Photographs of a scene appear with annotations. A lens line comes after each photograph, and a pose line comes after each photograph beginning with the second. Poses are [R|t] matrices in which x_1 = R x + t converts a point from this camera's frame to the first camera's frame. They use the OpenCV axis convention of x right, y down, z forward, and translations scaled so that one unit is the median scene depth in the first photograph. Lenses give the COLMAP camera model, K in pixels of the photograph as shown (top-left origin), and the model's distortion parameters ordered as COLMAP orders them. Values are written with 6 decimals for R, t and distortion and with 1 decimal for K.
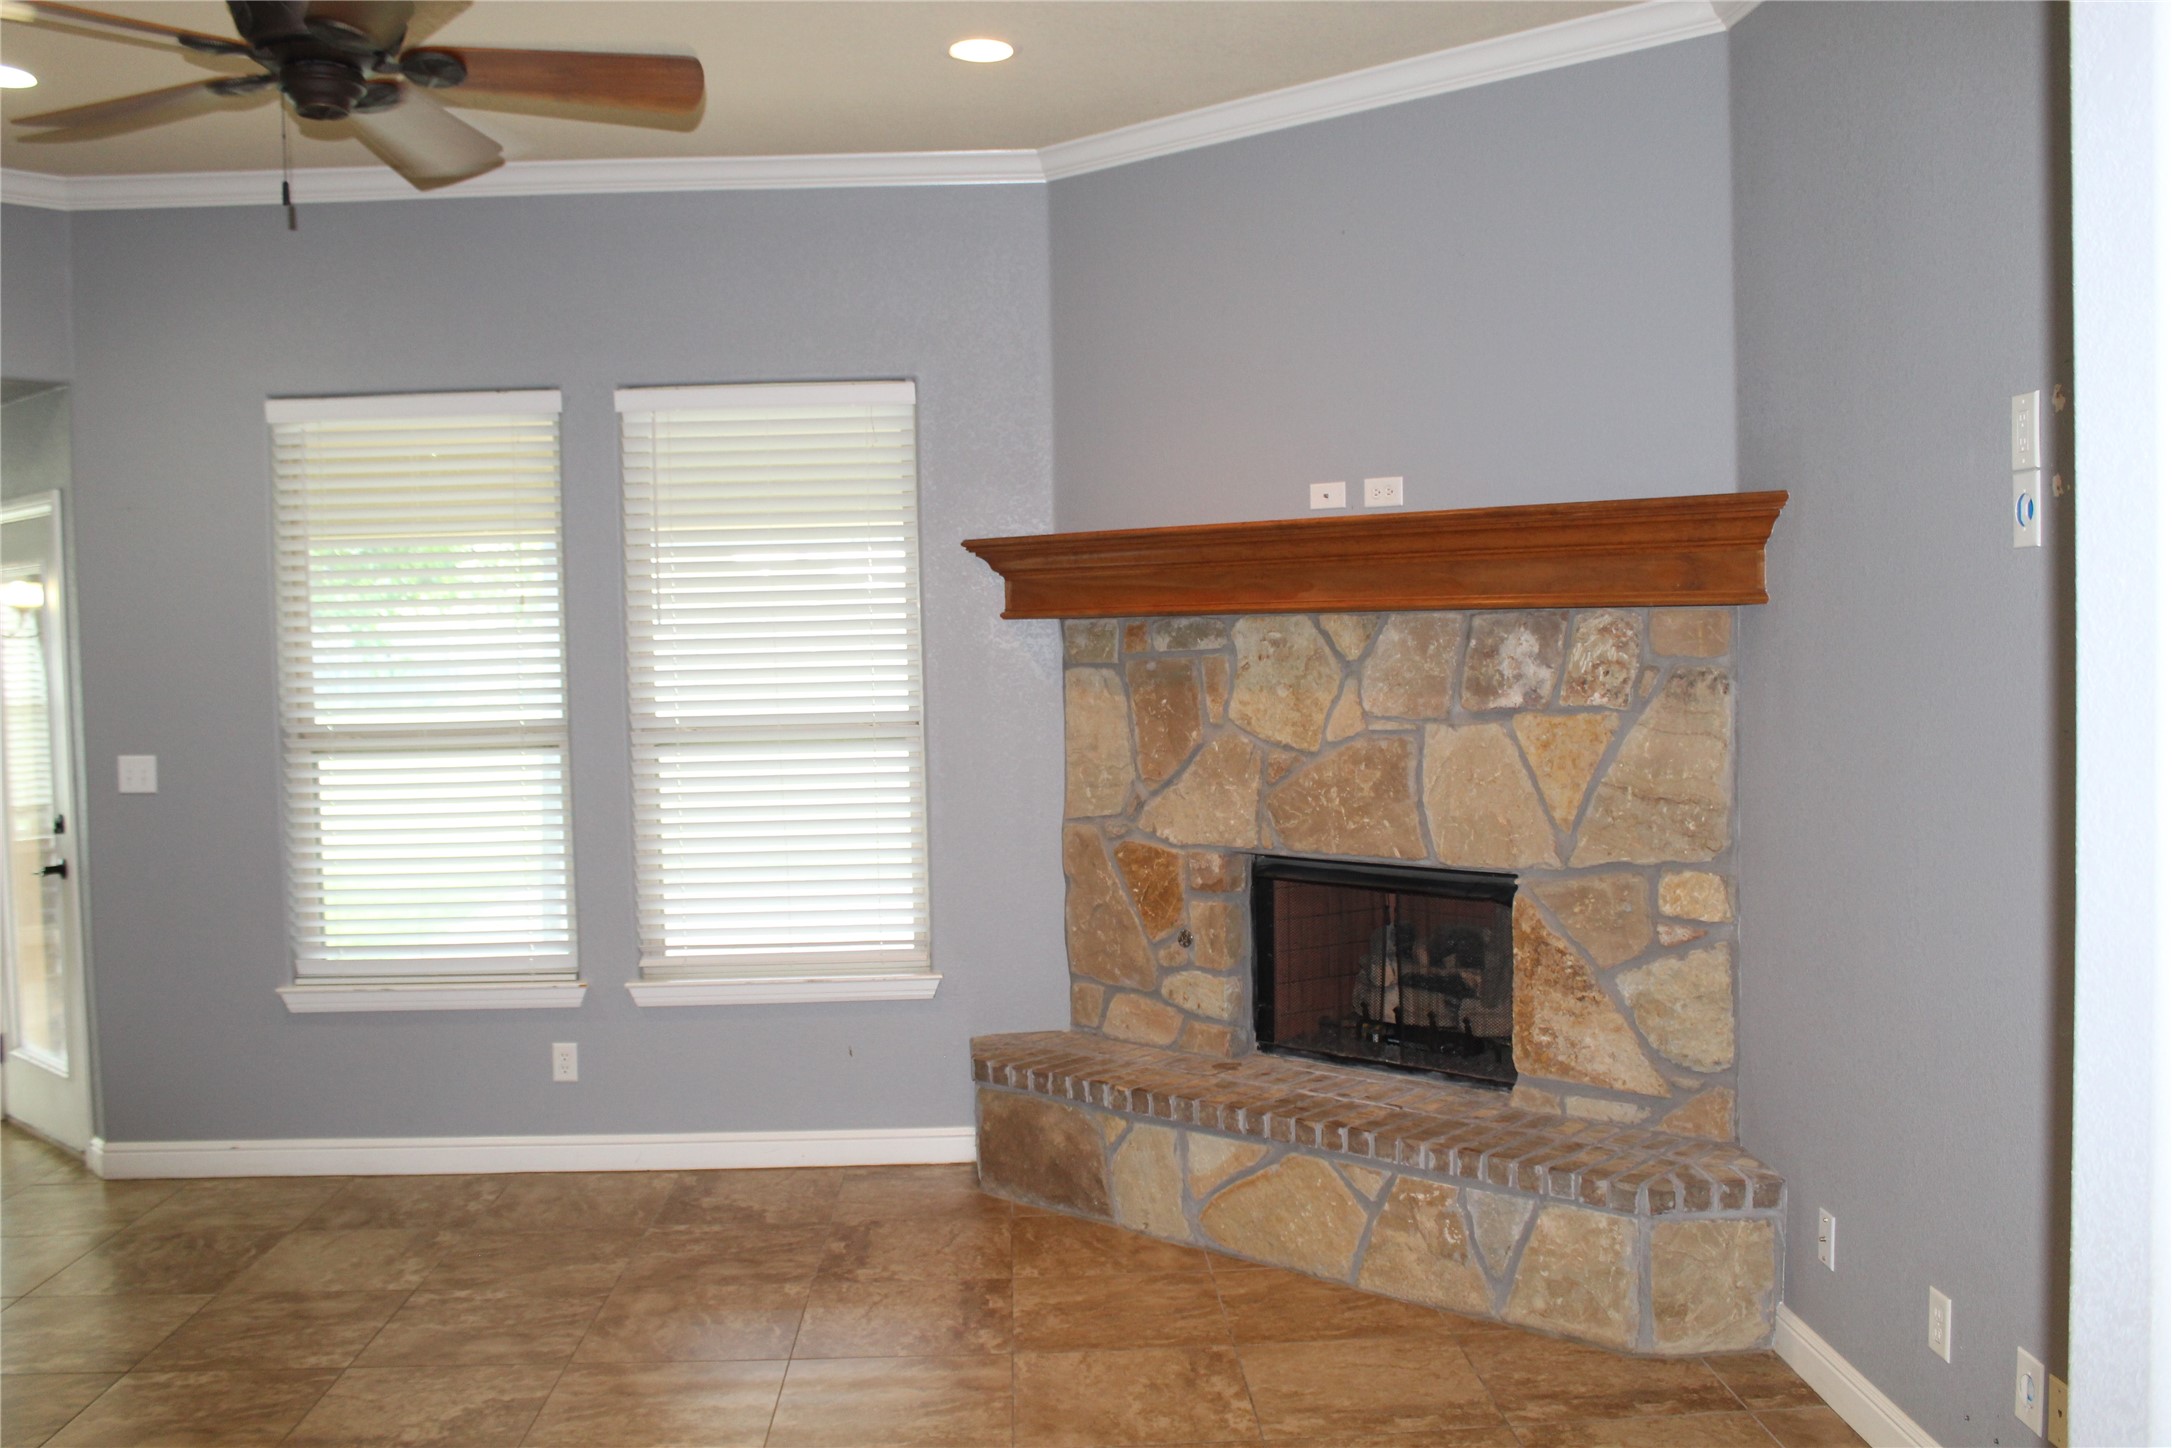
lens RADIAL K [[1856.8, 0, 1042.0], [0, 1856.8, 720.6], [0, 0, 1]] dist [-0.156986, 0.166614]
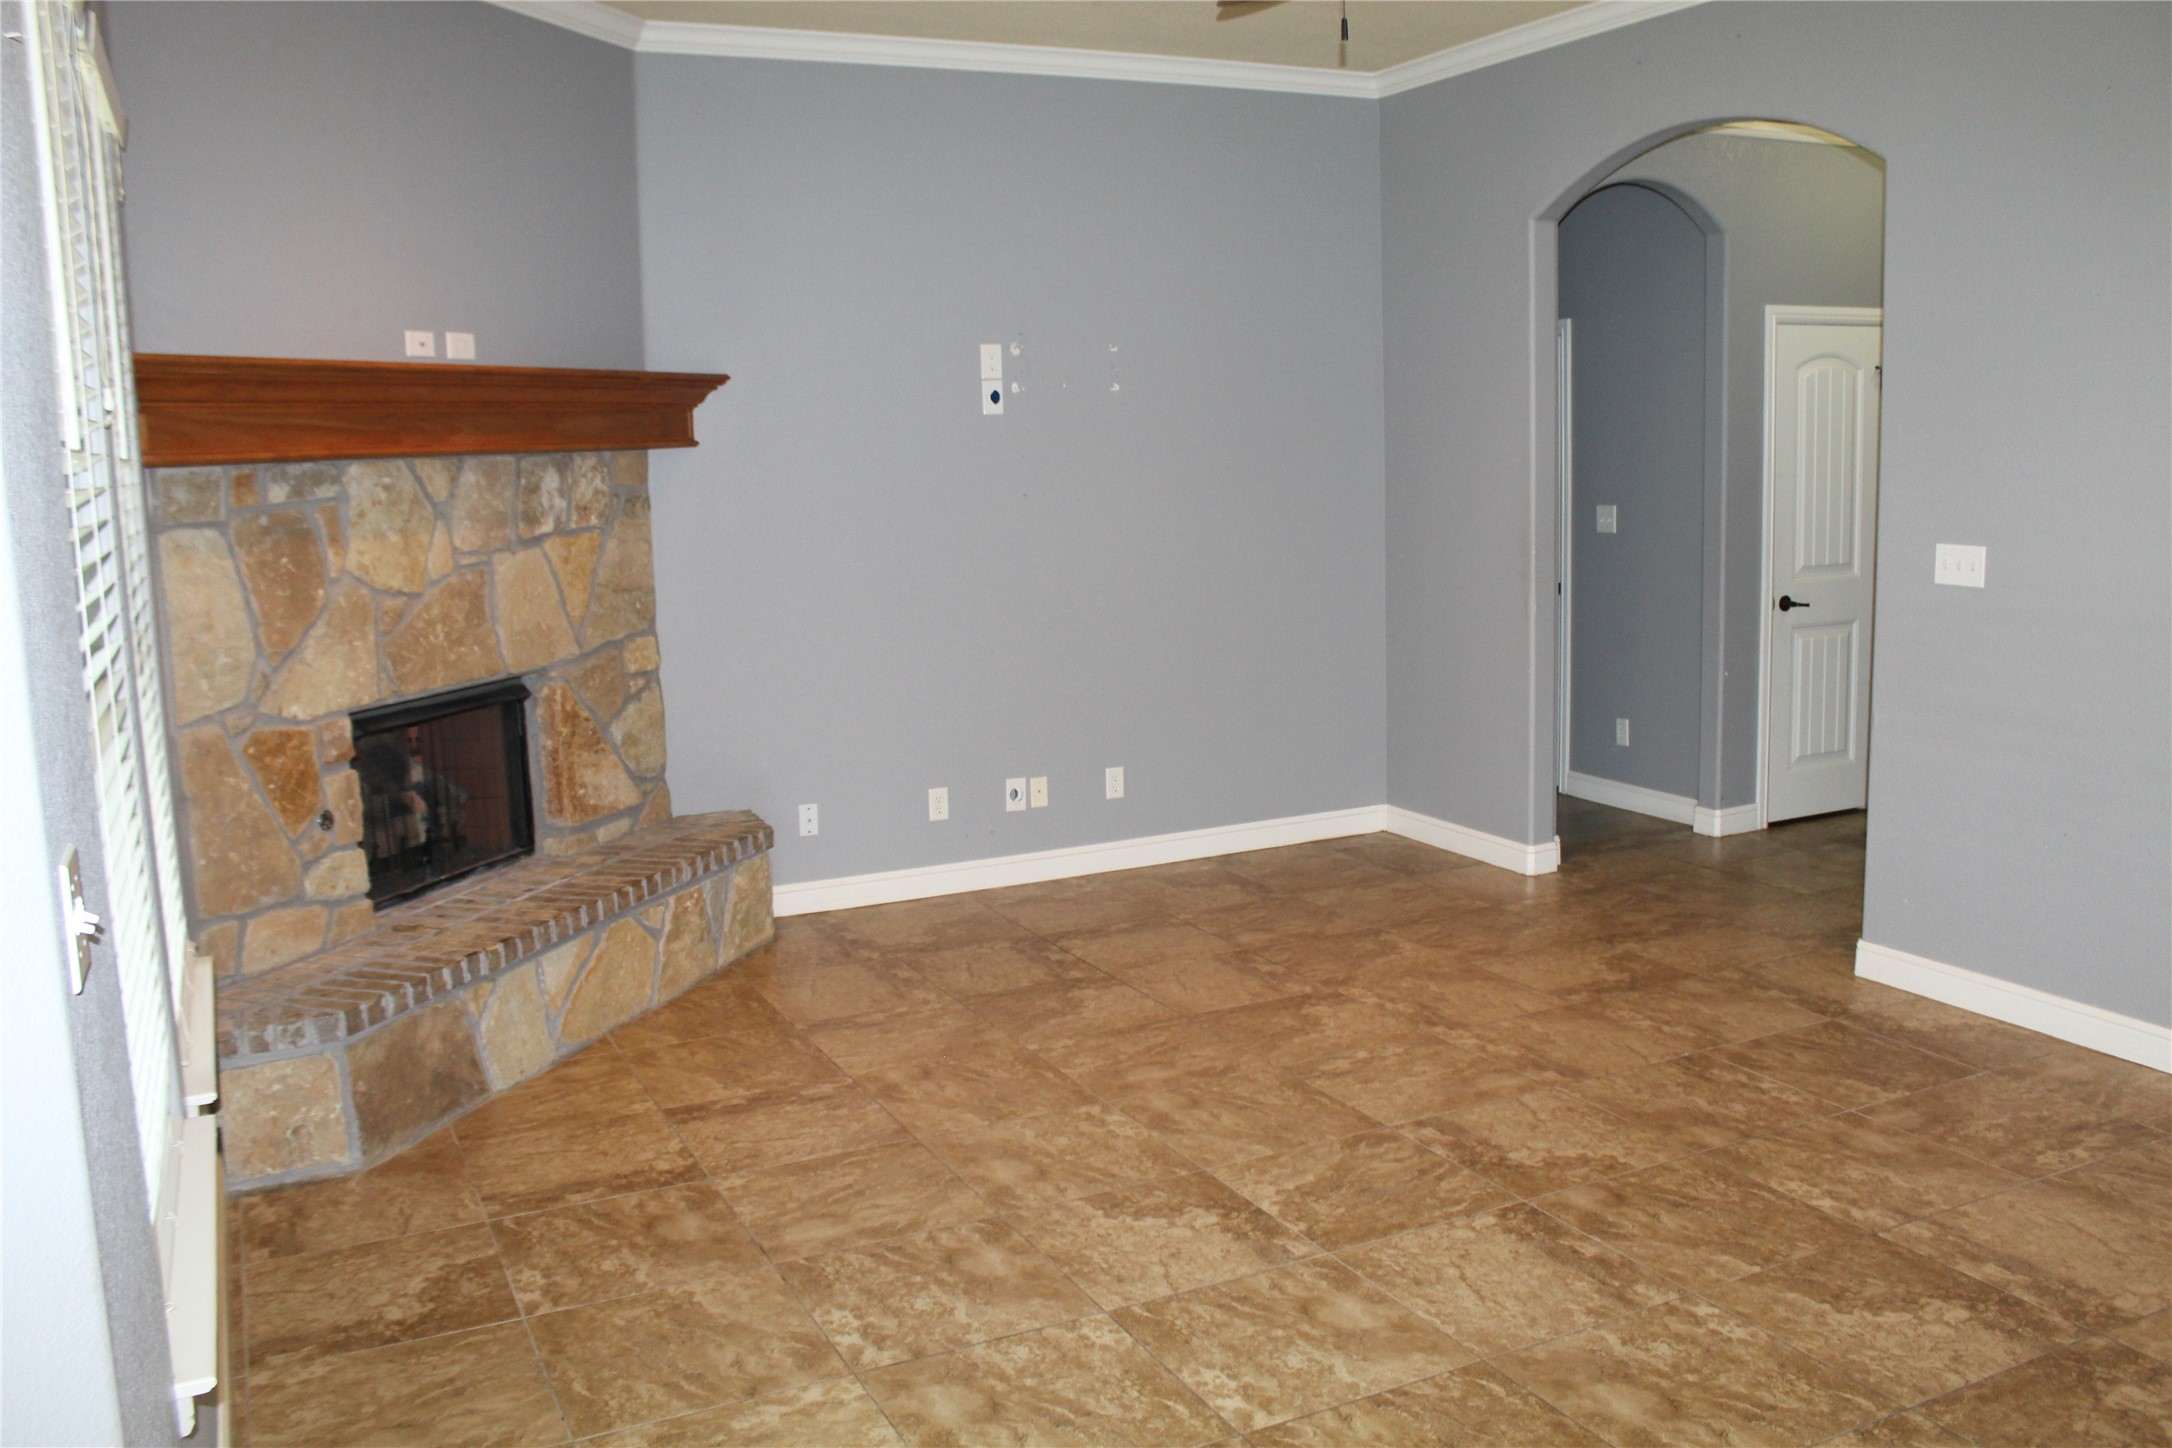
lens RADIAL K [[1856.8, 0, 1042.0], [0, 1856.8, 720.6], [0, 0, 1]] dist [-0.156986, 0.166614]
pose [[-0.391597, -0.103119, 0.914340, -0.948864], [0.088496, 0.984873, 0.148976, -0.034820], [-0.915871, 0.139254, -0.376547, 1.104252]]
